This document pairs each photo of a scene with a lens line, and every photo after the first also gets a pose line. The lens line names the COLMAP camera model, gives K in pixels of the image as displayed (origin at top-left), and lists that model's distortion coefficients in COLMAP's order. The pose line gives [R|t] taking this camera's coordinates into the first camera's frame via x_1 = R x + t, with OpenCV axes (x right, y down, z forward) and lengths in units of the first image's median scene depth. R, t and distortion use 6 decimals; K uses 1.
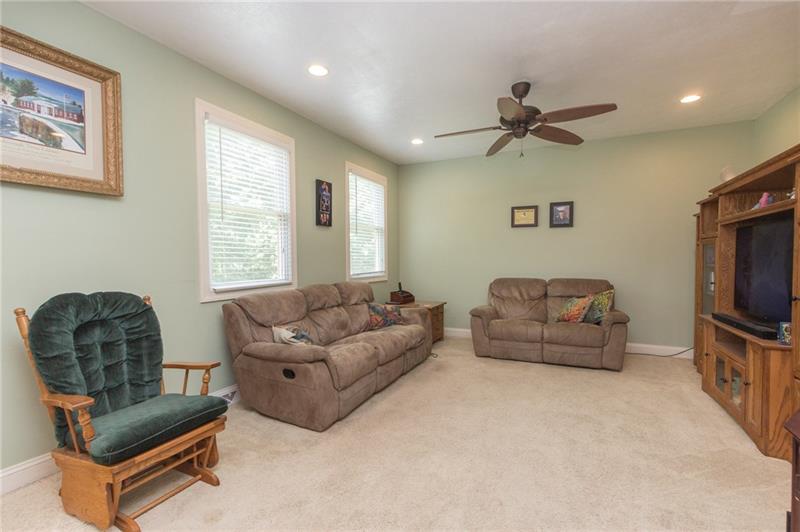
lens RADIAL K [[364.5, 0, 394.7], [0, 364.5, 268.7], [0, 0, 1]] dist [0.000968, -0.000577]
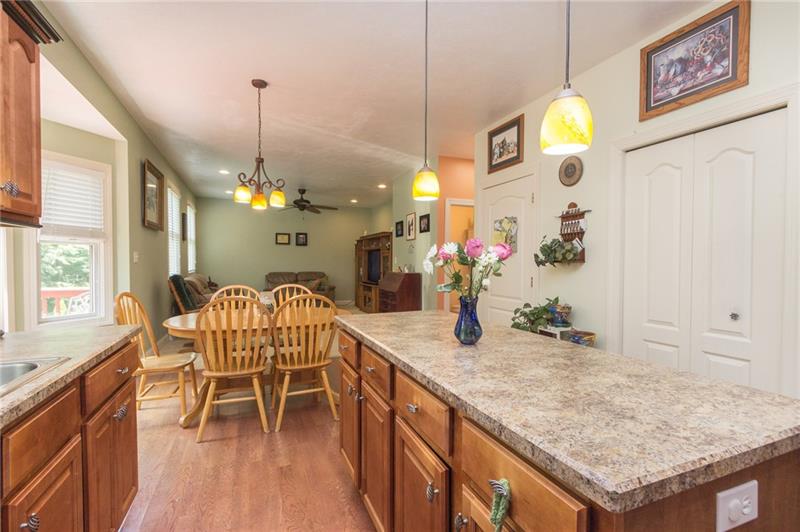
lens RADIAL K [[364.5, 0, 399.7], [0, 364.5, 268.8], [0, 0, 1]] dist [0.000968, -0.000577]
pose [[0.658288, -0.007362, 0.752730, -0.694715], [0.015035, 0.999881, -0.003369, 0.025136], [-0.752616, 0.013535, 0.658321, -0.706952]]
